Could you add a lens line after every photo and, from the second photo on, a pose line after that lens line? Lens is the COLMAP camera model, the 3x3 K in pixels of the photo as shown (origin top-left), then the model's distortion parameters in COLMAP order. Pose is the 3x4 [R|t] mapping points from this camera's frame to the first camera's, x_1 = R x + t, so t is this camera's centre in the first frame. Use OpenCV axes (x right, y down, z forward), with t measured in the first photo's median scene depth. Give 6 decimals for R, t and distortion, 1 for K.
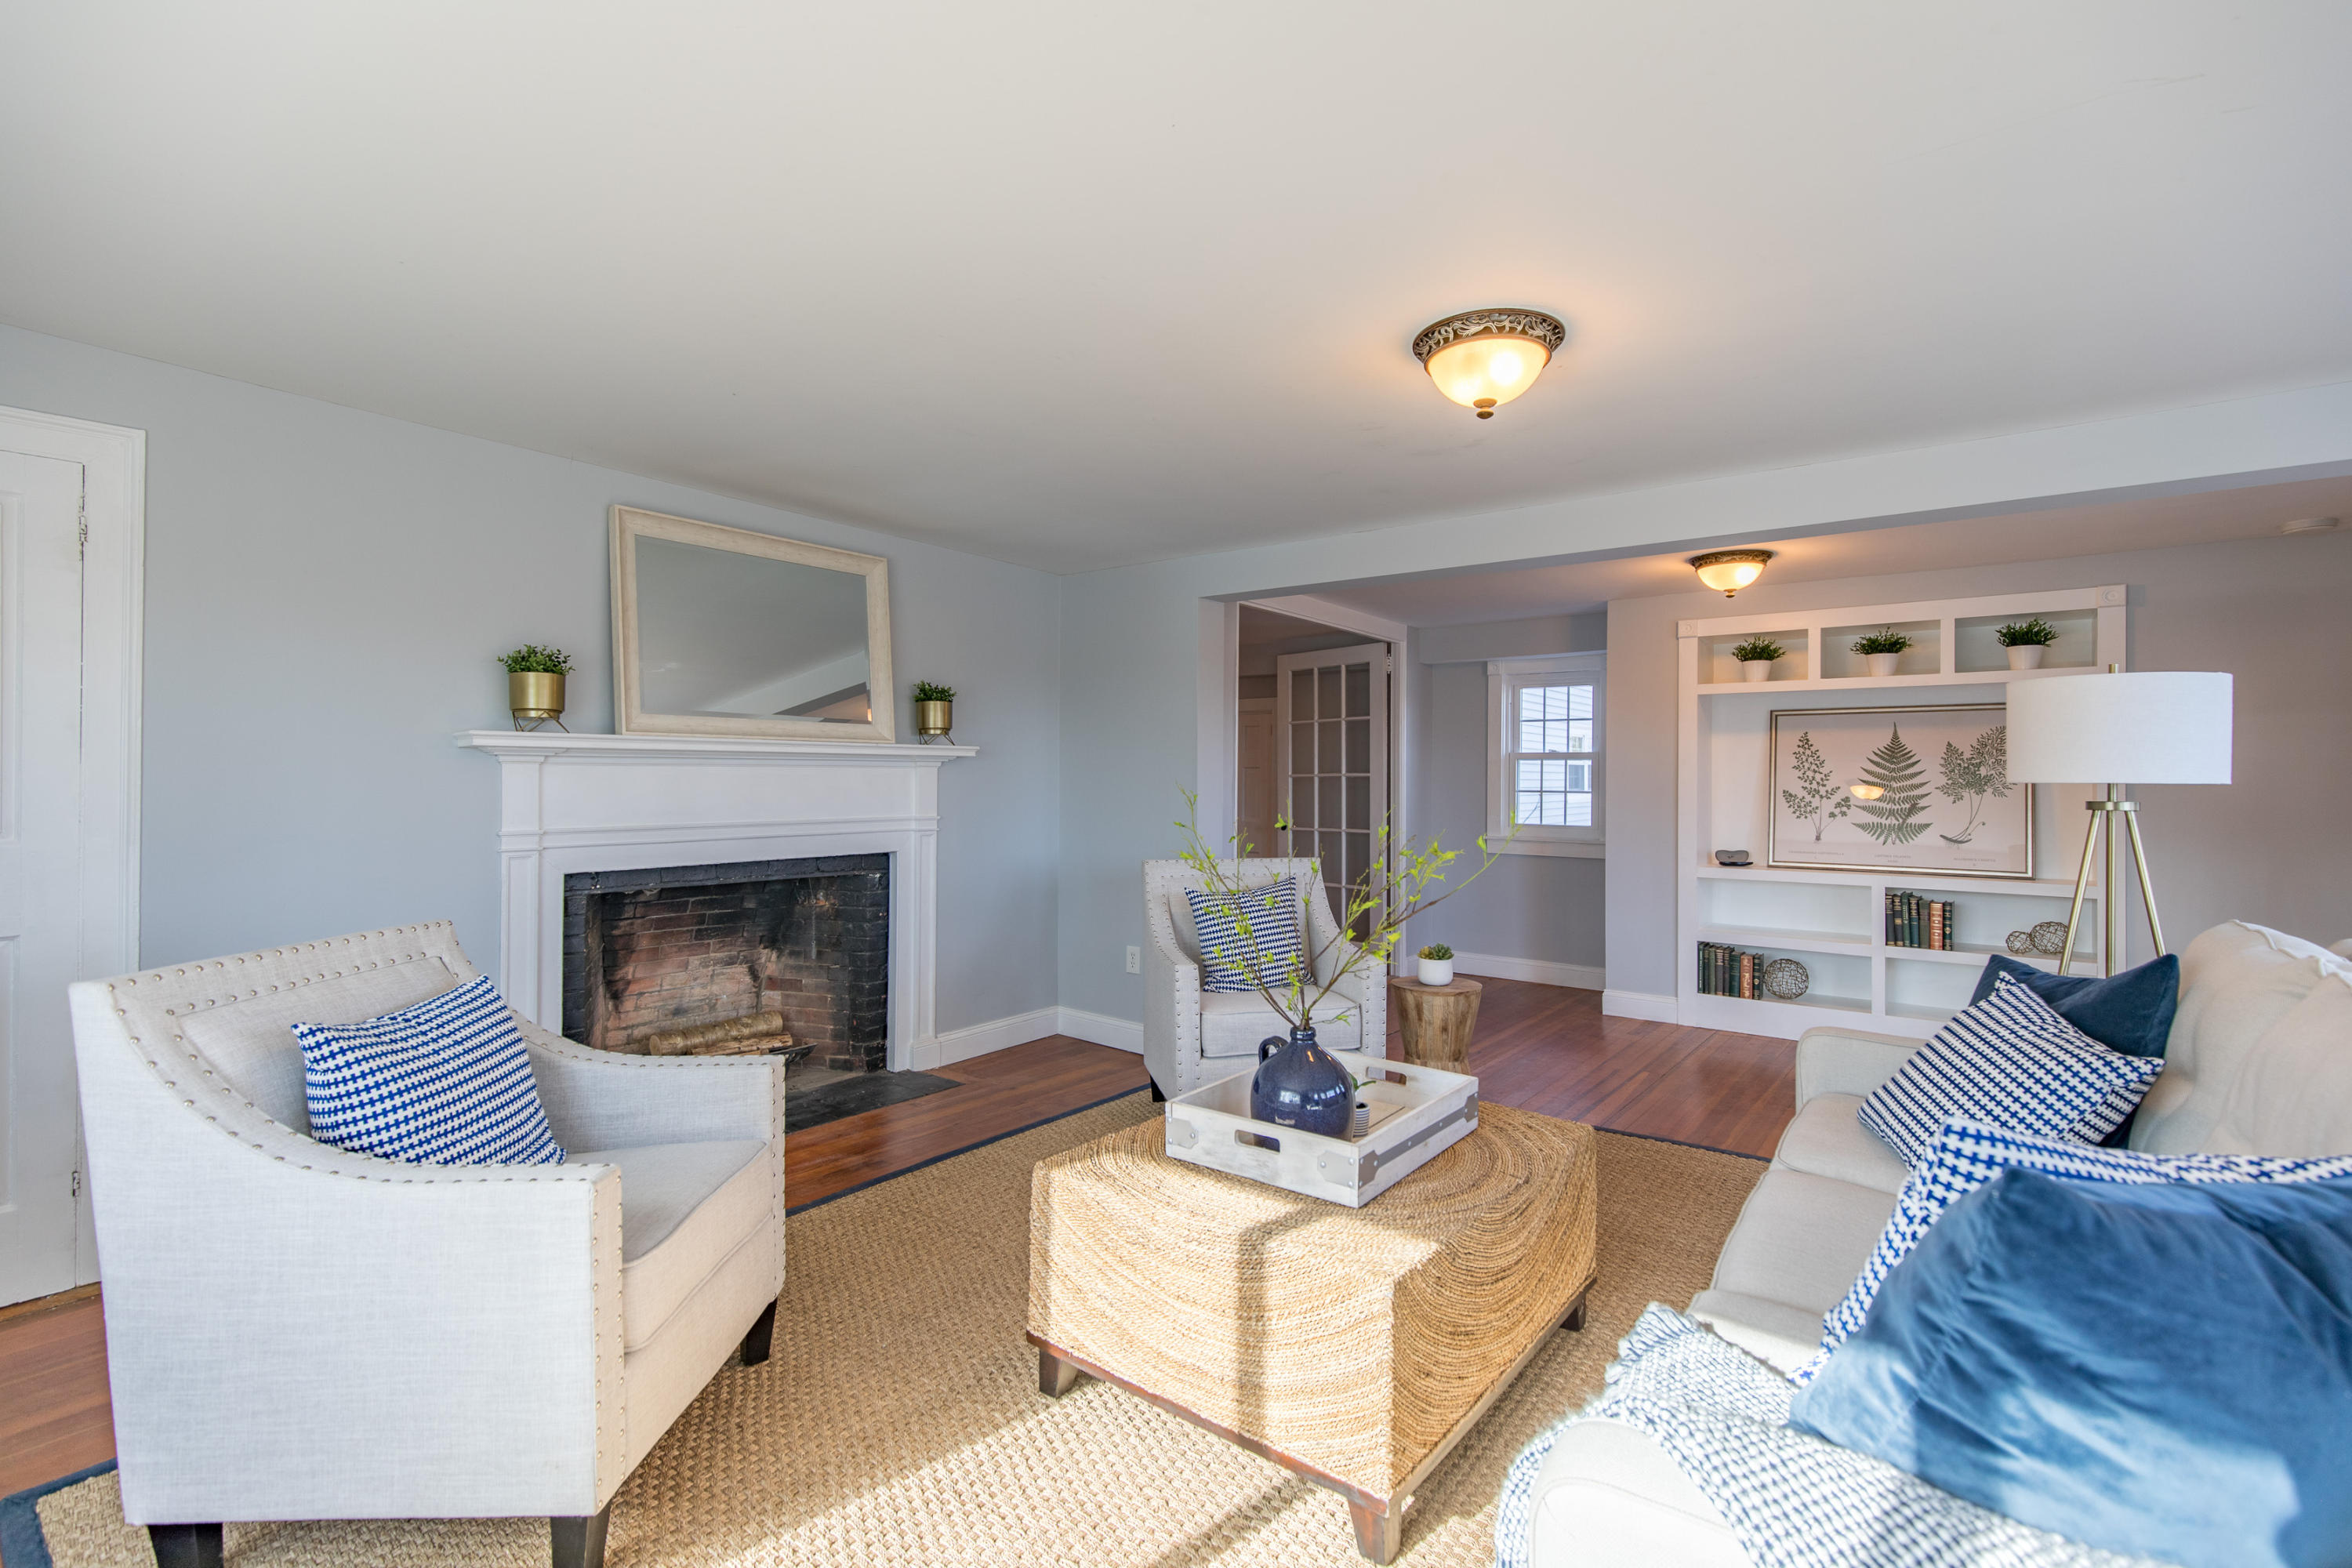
lens RADIAL K [[1063.4, 0, 1177.1], [0, 1063.4, 780.7], [0, 0, 1]] dist [0.004406, -0.000100]
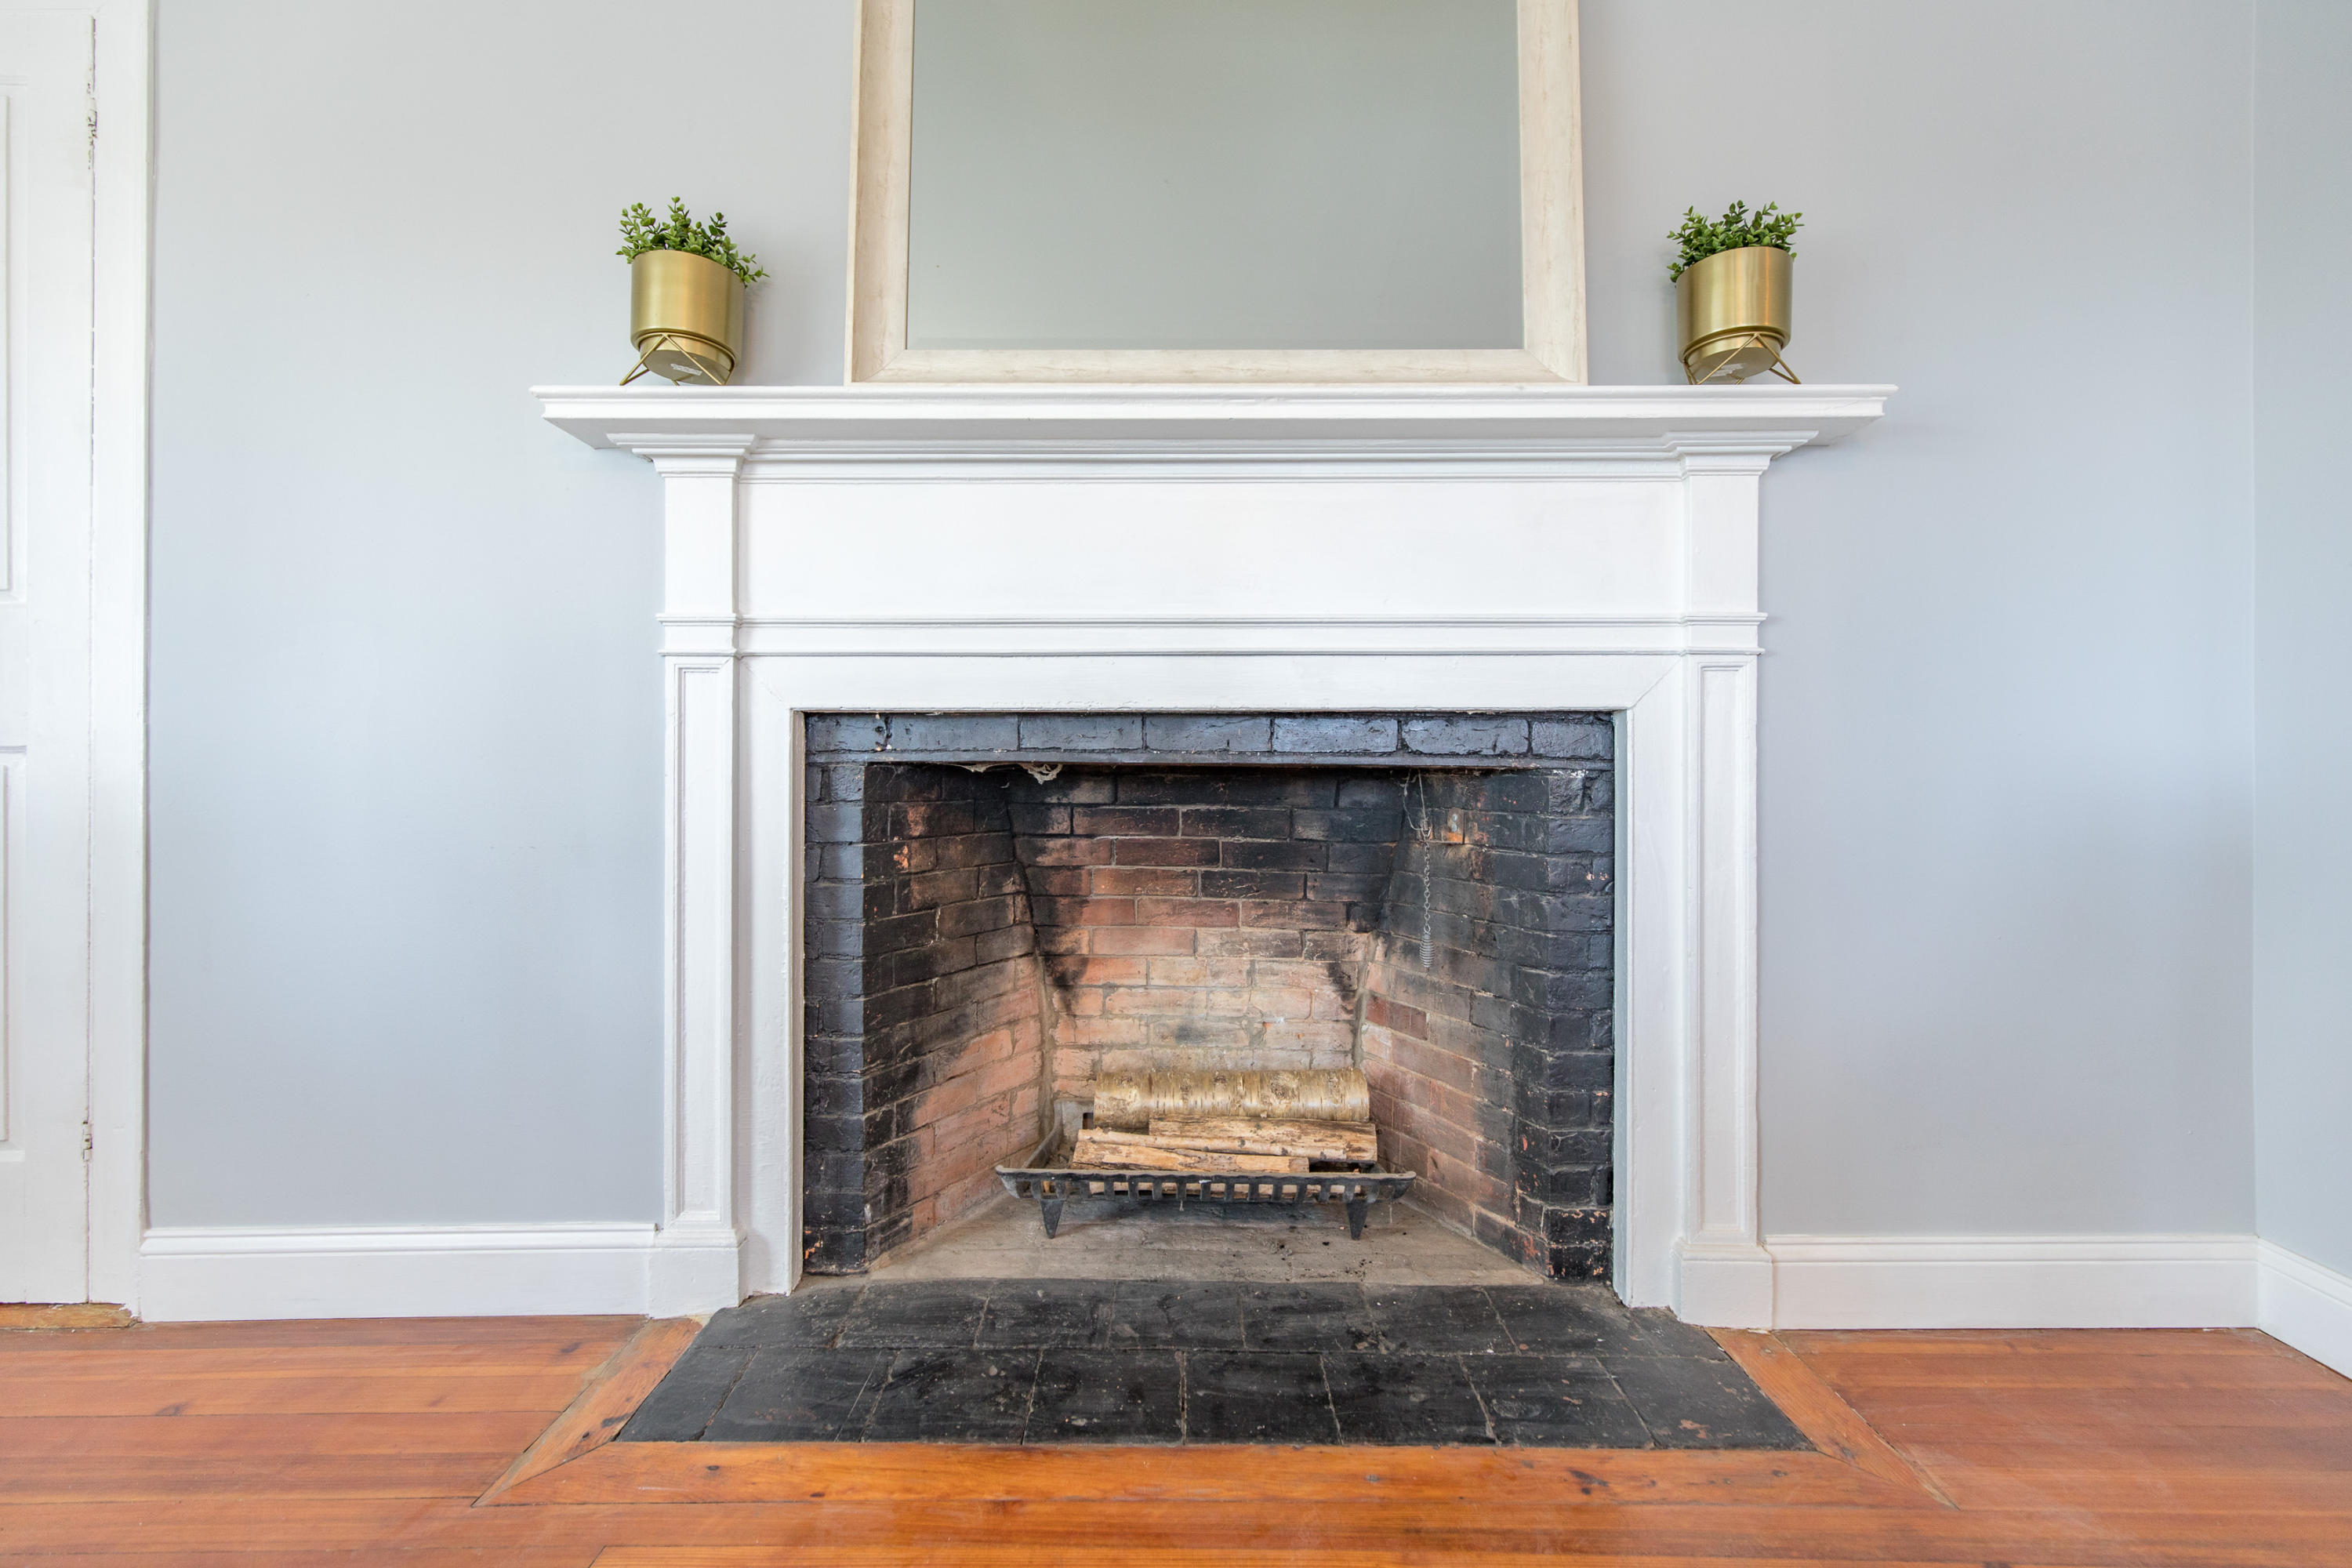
lens RADIAL K [[1063.4, 0, 1177.1], [0, 1063.4, 780.7], [0, 0, 1]] dist [0.004406, -0.000100]
pose [[0.616428, 0.000355, -0.787412, -0.070533], [-0.004008, 0.999988, -0.002687, 0.094093], [0.787401, 0.004812, 0.616422, 0.656709]]
